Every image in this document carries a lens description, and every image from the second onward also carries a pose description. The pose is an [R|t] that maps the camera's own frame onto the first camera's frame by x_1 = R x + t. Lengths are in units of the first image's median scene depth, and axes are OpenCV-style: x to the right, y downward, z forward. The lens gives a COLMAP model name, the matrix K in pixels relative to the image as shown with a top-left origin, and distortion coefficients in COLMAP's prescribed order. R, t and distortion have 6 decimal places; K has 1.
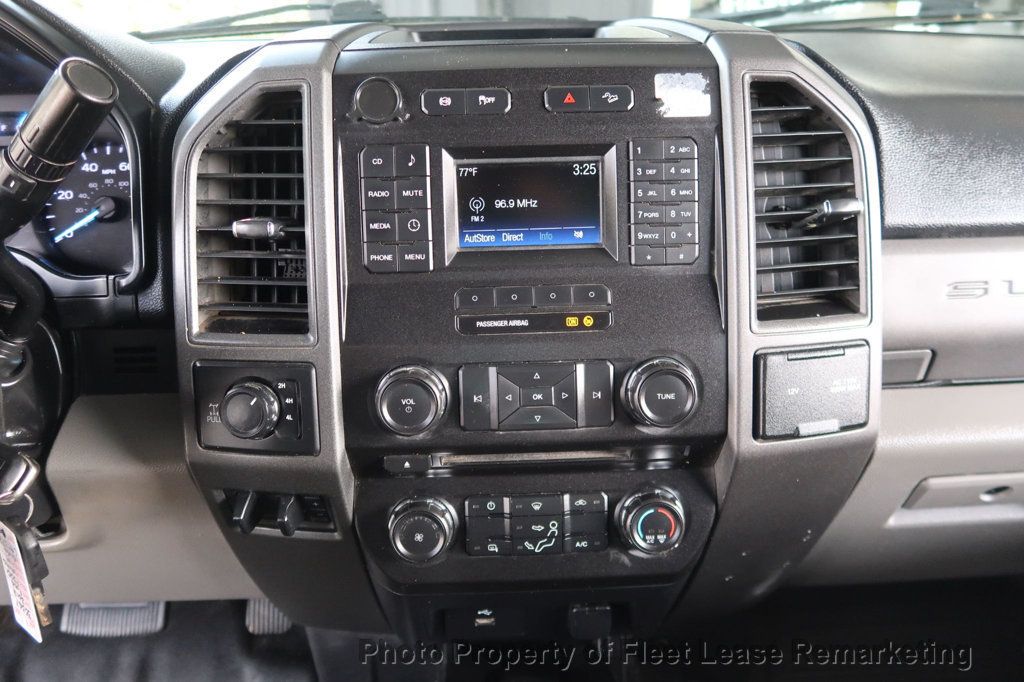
lens RADIAL K [[801.5, 0, 517.4], [0, 801.5, 334.3], [0, 0, 1]] dist [-0.014345, 0.018715]
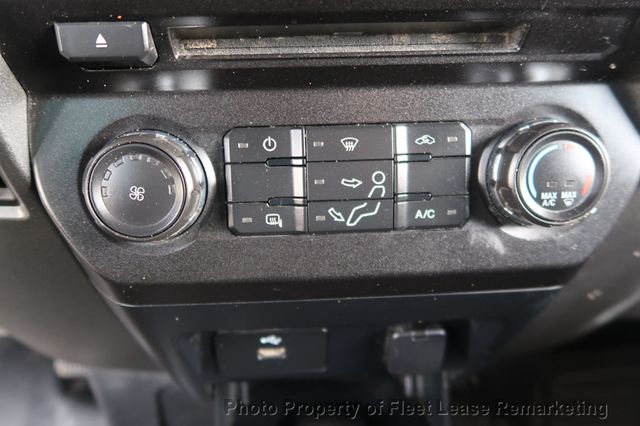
lens RADIAL K [[500.9, 0, 317.4], [0, 500.9, 217.2], [0, 0, 1]] dist [-0.014345, 0.018715]
pose [[0.999930, -0.007096, 0.009512, -0.002469], [0.006616, 0.998749, 0.049569, 0.246880], [-0.009852, -0.049502, 0.998725, 0.637080]]
